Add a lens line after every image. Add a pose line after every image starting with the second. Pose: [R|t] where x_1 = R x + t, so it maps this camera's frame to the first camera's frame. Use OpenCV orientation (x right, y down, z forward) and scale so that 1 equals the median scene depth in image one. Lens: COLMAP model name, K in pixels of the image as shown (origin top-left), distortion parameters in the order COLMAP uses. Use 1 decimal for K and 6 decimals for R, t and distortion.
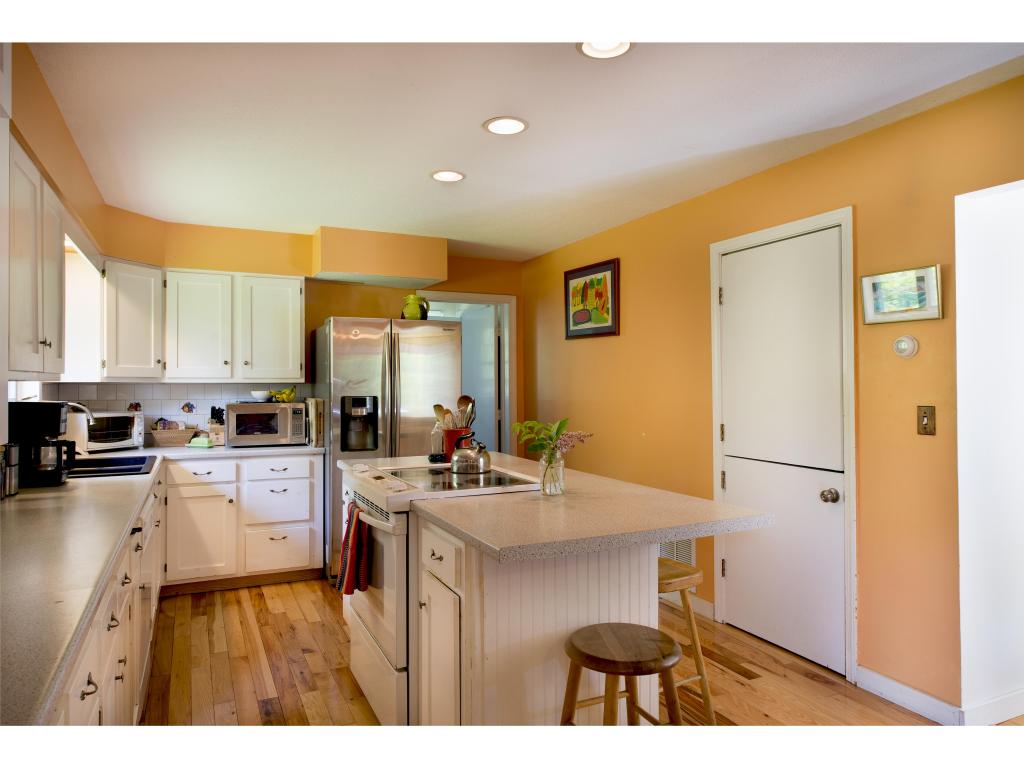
lens RADIAL K [[672.1, 0, 512.0], [0, 672.1, 384.0], [0, 0, 1]] dist [-0.002784, -0.001522]
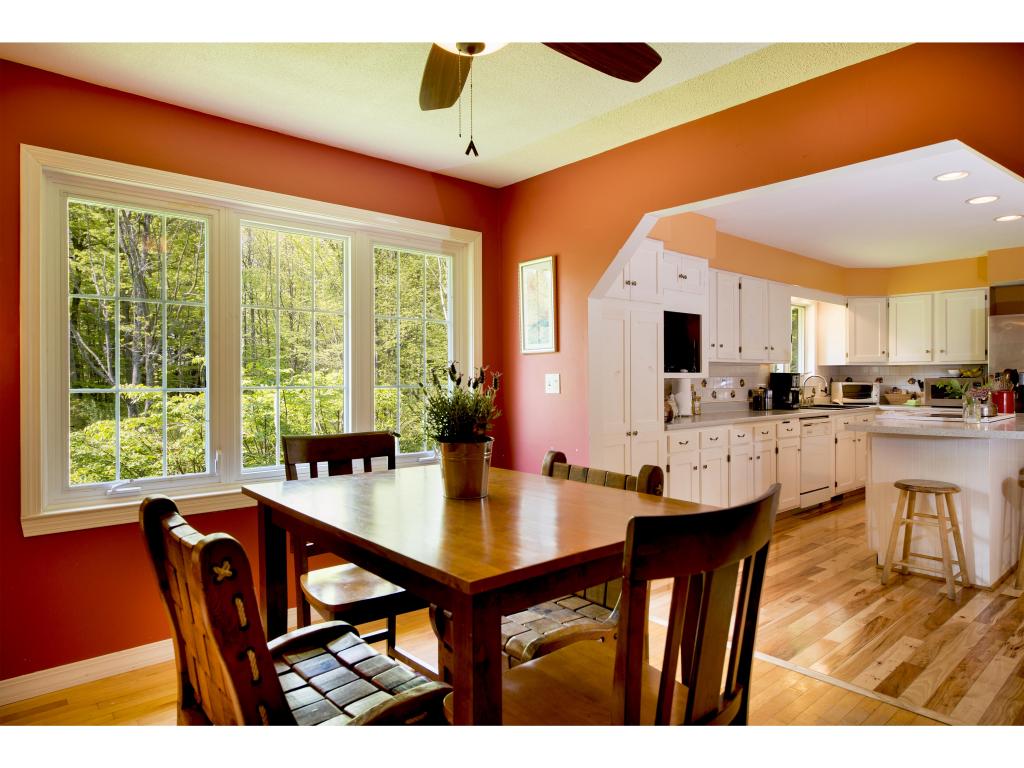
lens RADIAL K [[623.3, 0, 512.0], [0, 623.3, 384.0], [0, 0, 1]] dist [-0.003206, -0.001100]
pose [[0.276196, 0.011284, -0.961035, 0.700342], [0.004618, 0.999904, 0.013067, 0.020384], [0.961090, -0.008047, 0.276117, -0.318827]]
